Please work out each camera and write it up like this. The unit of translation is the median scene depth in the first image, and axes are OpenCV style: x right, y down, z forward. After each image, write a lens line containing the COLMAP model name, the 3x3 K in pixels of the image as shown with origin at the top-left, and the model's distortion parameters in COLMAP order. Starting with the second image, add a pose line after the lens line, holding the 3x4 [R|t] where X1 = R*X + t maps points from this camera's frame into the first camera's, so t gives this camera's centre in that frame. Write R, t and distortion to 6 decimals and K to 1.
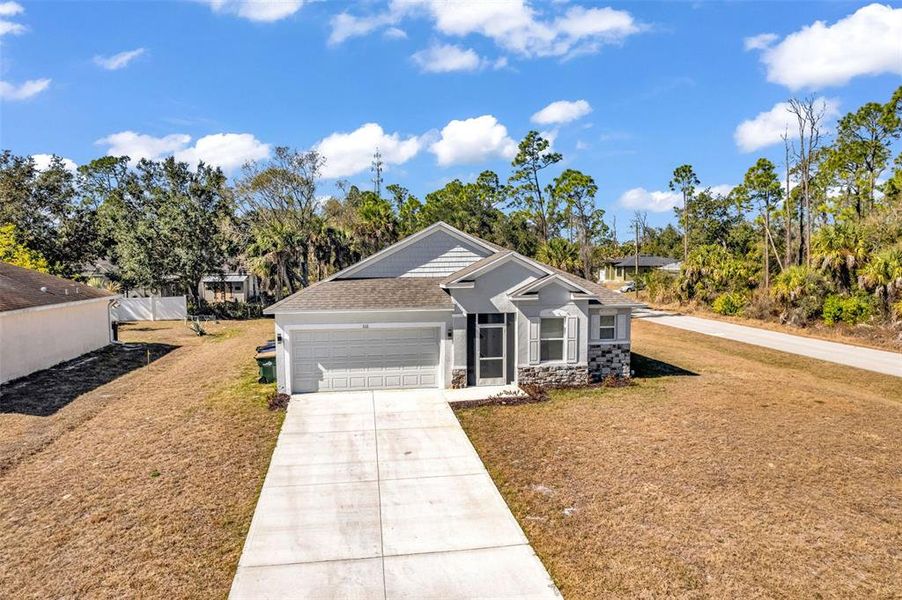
lens RADIAL K [[567.5, 0, 451.0], [0, 567.5, 300.0], [0, 0, 1]] dist [-0.058438, 0.000425]
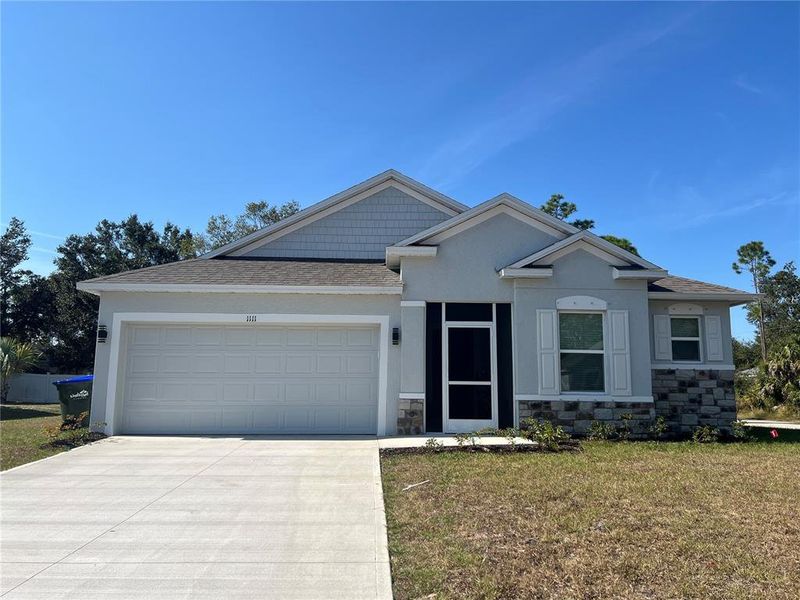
lens RADIAL K [[590.4, 0, 397.8], [0, 590.4, 304.6], [0, 0, 1]] dist [0.077430, -0.087997]
pose [[0.991423, -0.002853, -0.130660, 0.074136], [-0.024142, 0.978558, -0.204550, 0.143187], [0.128442, 0.205950, 0.970096, 0.390830]]
